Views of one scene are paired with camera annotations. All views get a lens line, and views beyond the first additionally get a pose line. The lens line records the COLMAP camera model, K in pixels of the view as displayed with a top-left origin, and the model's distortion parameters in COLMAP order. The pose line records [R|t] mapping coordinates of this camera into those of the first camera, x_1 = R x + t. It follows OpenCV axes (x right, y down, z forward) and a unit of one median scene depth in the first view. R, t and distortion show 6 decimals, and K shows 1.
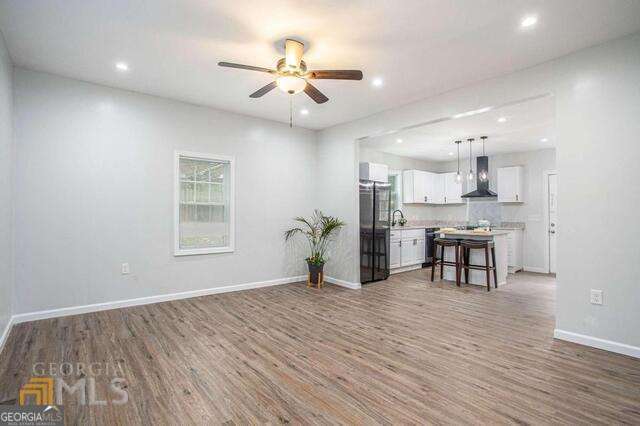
lens RADIAL K [[323.8, 0, 323.9], [0, 323.8, 211.5], [0, 0, 1]] dist [-0.047034, 0.001144]
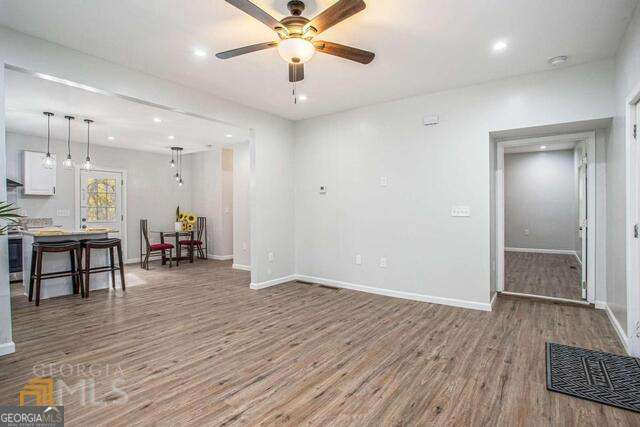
lens RADIAL K [[323.8, 0, 314.3], [0, 323.8, 213.0], [0, 0, 1]] dist [-0.047034, 0.001144]
pose [[-0.240697, -0.006931, 0.970576, -0.853913], [-0.012283, 0.999916, 0.004094, 0.016134], [-0.970523, -0.010936, -0.240762, 1.104274]]
